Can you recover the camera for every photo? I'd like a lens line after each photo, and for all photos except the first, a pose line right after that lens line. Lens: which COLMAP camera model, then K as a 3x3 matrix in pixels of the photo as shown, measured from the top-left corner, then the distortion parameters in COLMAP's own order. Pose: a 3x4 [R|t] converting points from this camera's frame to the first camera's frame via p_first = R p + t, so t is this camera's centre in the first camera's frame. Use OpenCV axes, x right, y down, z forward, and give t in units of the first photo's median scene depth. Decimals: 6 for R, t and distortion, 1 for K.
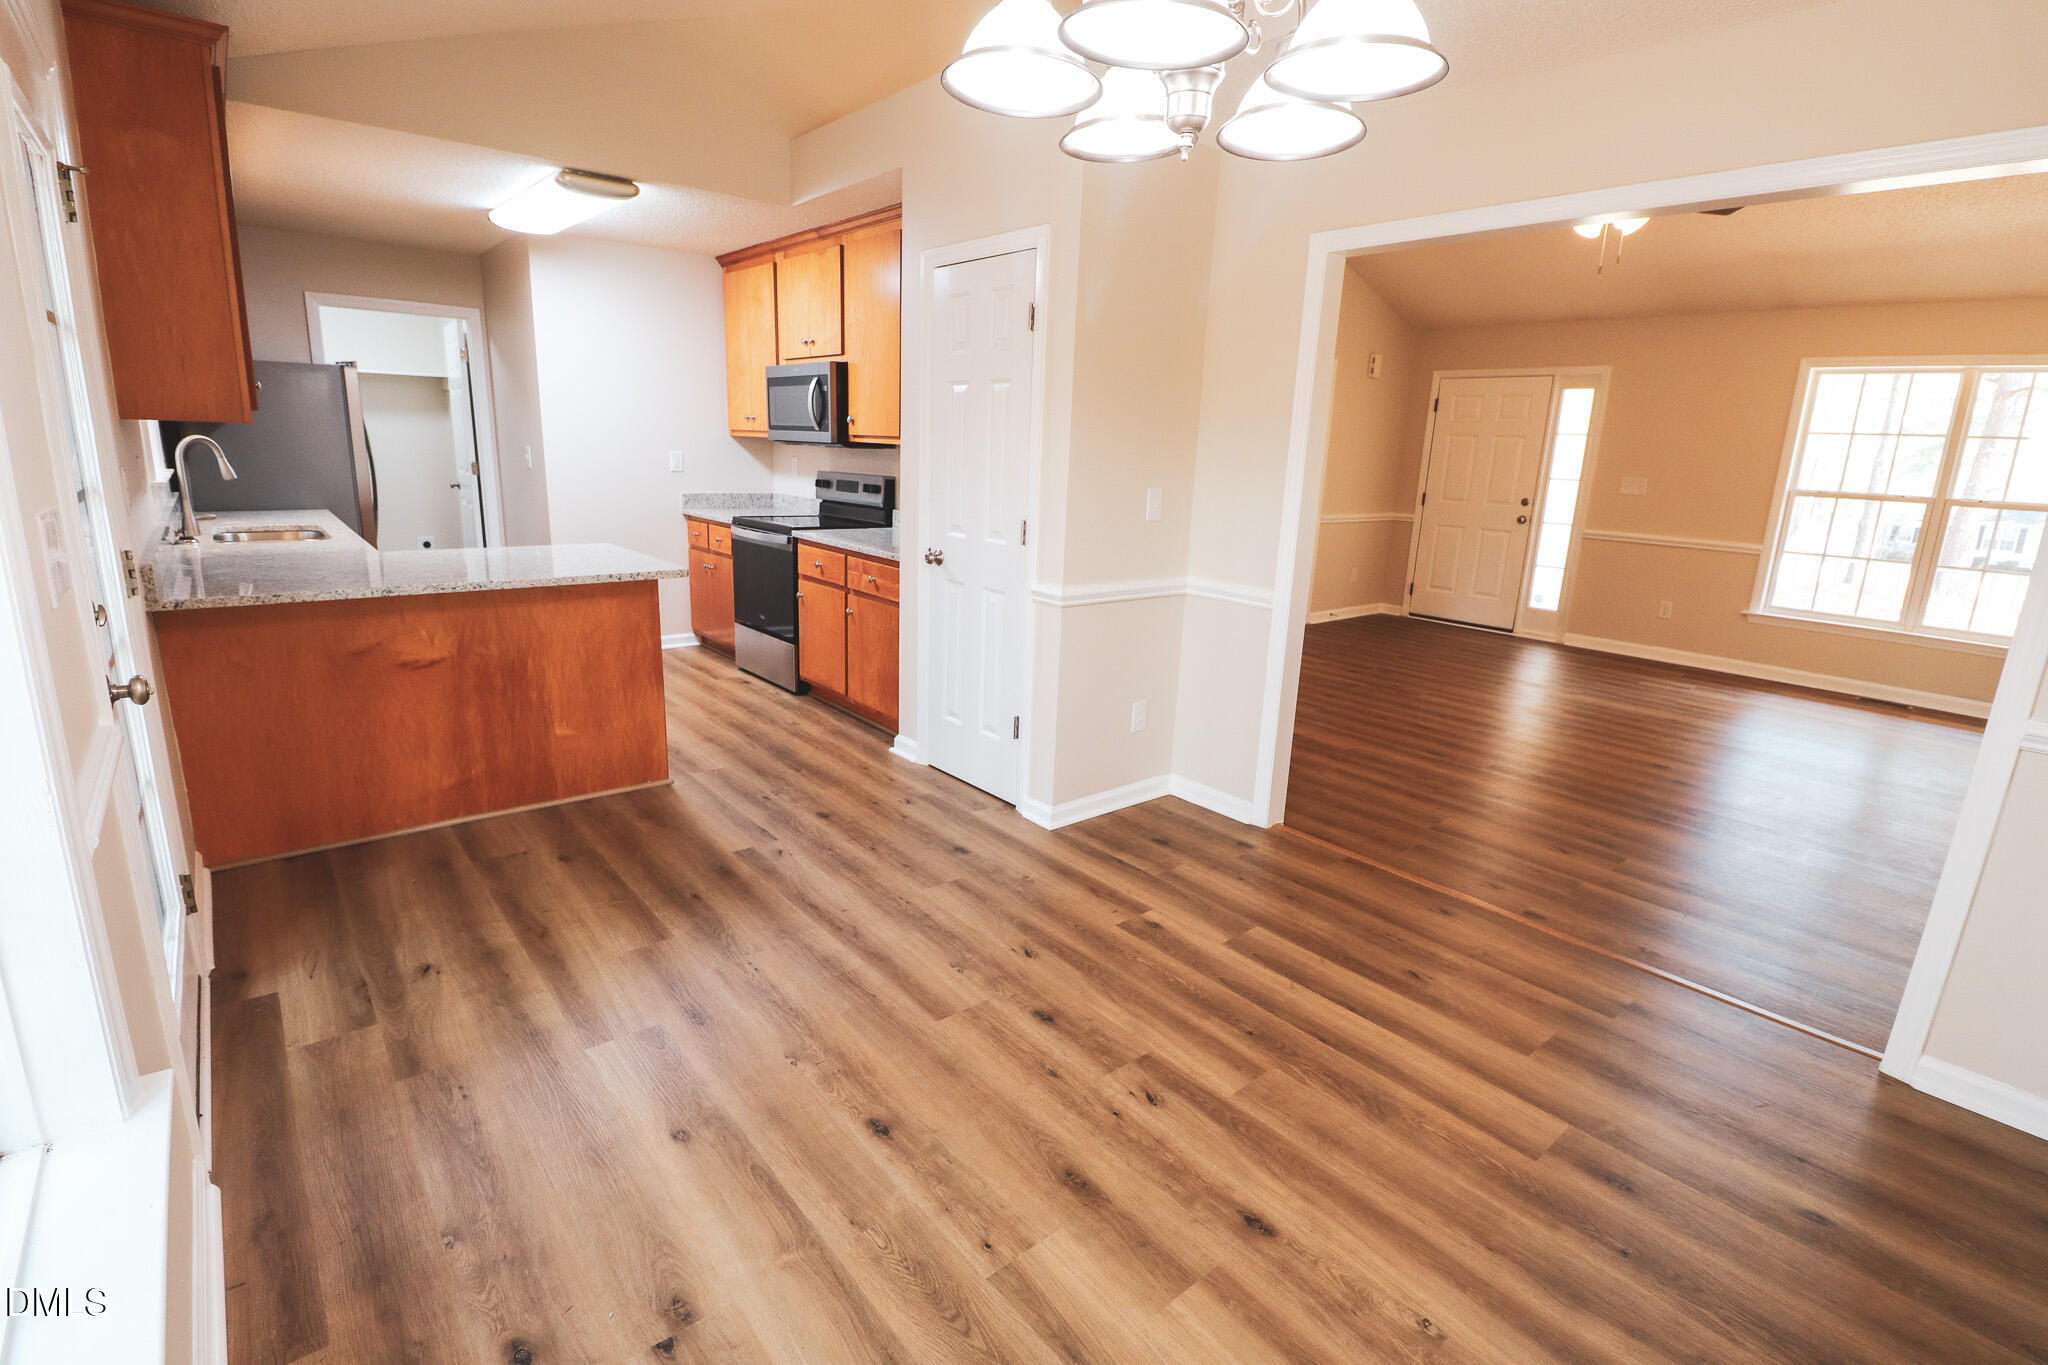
lens RADIAL K [[945.2, 0, 1019.3], [0, 945.2, 675.3], [0, 0, 1]] dist [-0.000495, -0.013828]
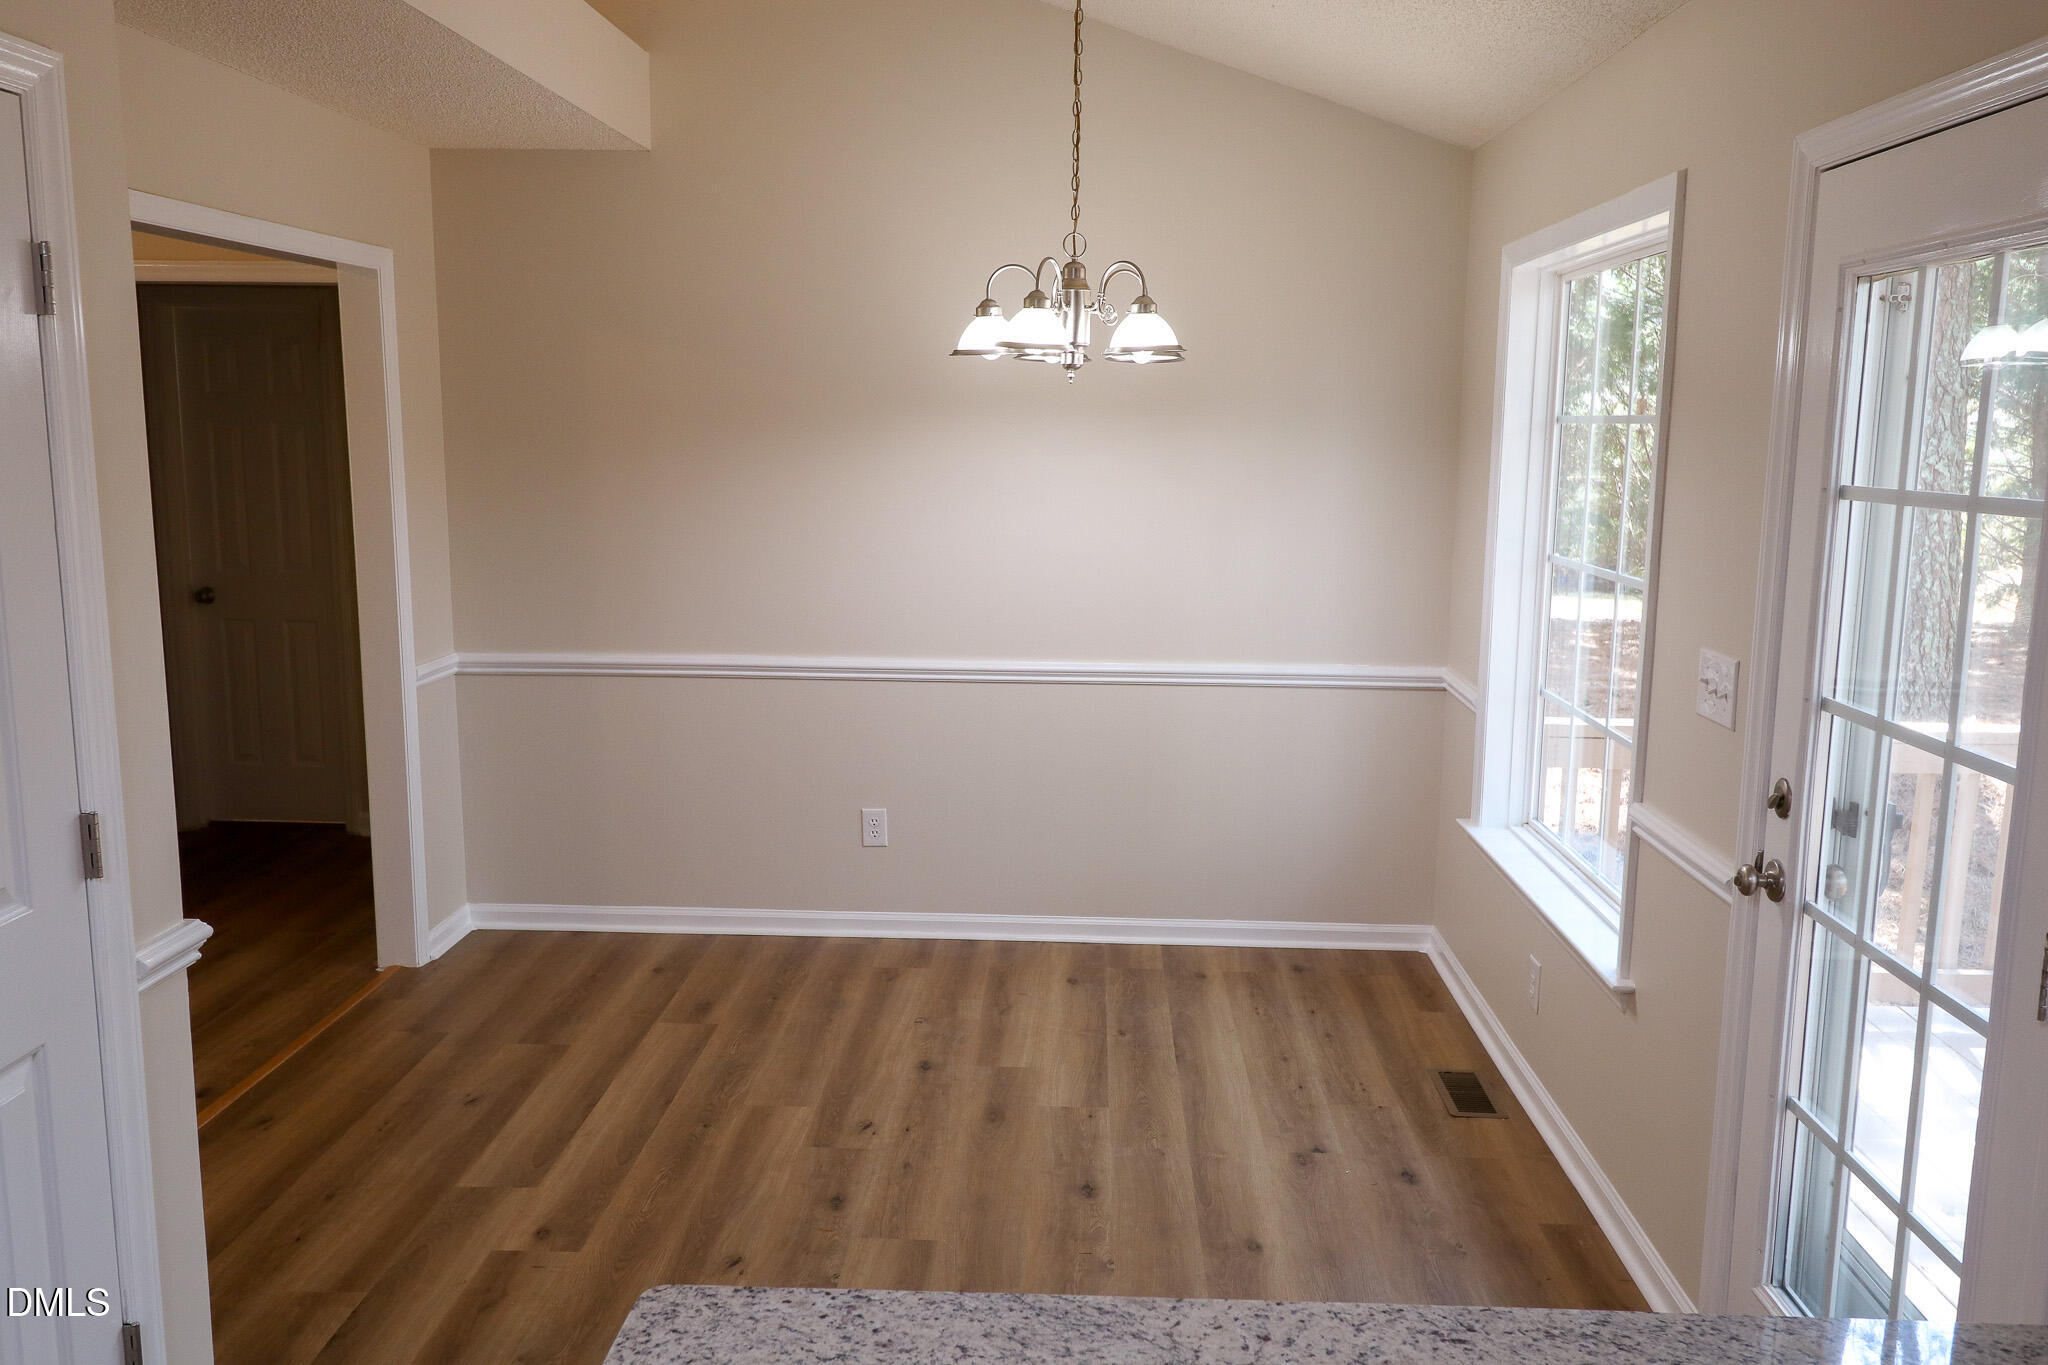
lens RADIAL K [[1594.8, 0, 1012.7], [0, 1594.8, 652.7], [0, 0, 1]] dist [0.009596, -0.030445]
pose [[-0.736923, -0.143108, 0.660654, -0.788749], [0.123075, 0.932593, 0.339298, -0.463116], [-0.664678, 0.331347, -0.669636, 1.378105]]
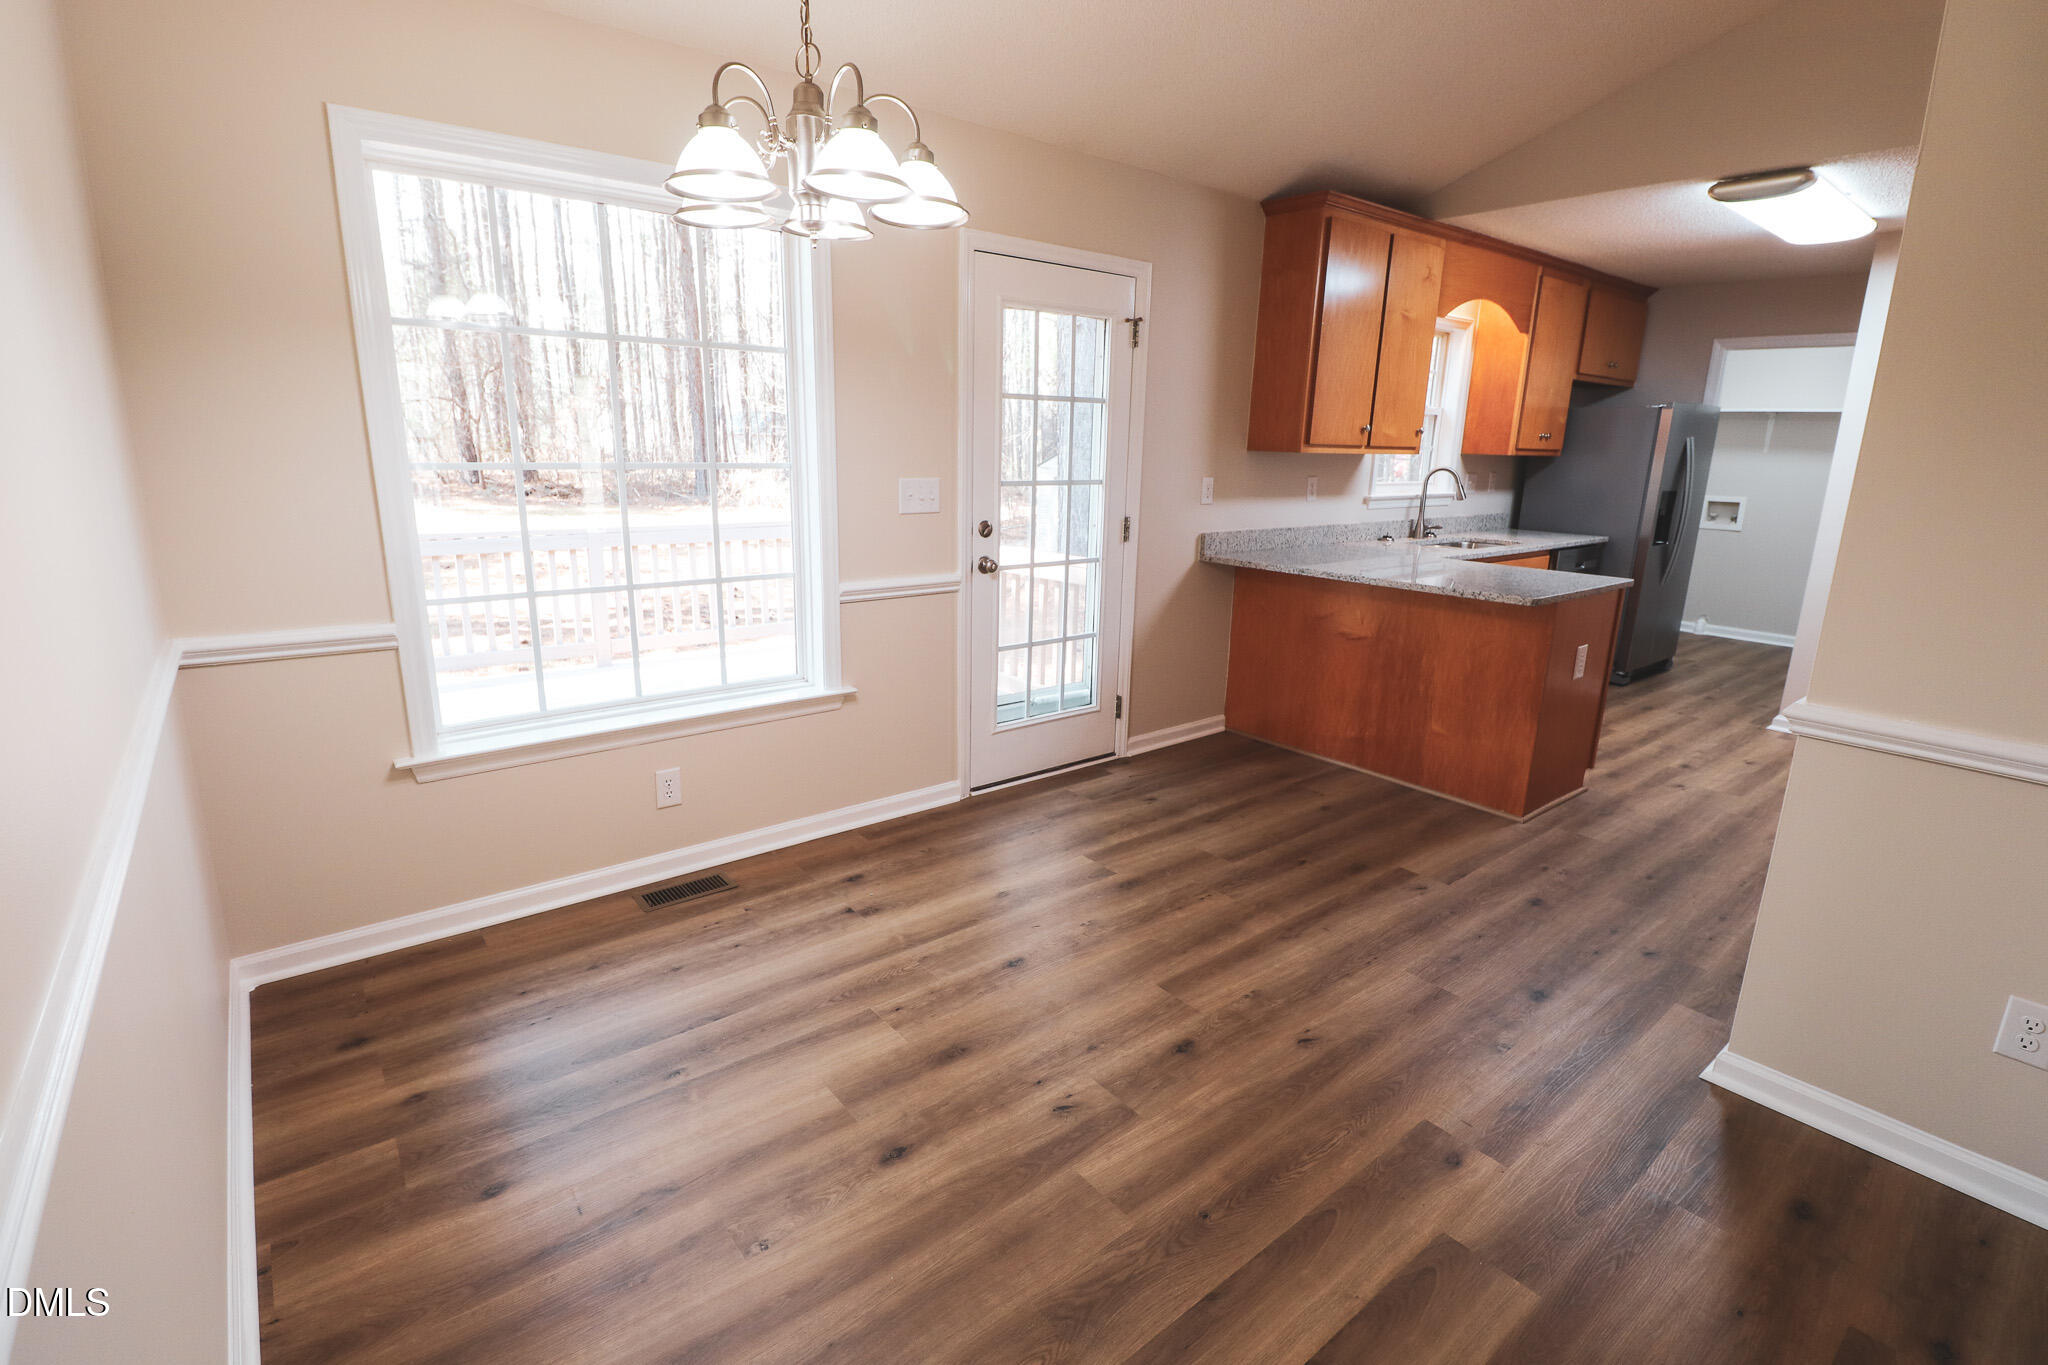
lens RADIAL K [[945.2, 0, 1019.3], [0, 945.2, 675.3], [0, 0, 1]] dist [-0.000495, -0.013828]
pose [[-0.018335, 0.203579, -0.978887, 0.721675], [-0.259006, 0.944663, 0.201313, -0.115661], [0.965702, 0.257228, 0.035407, 0.576890]]
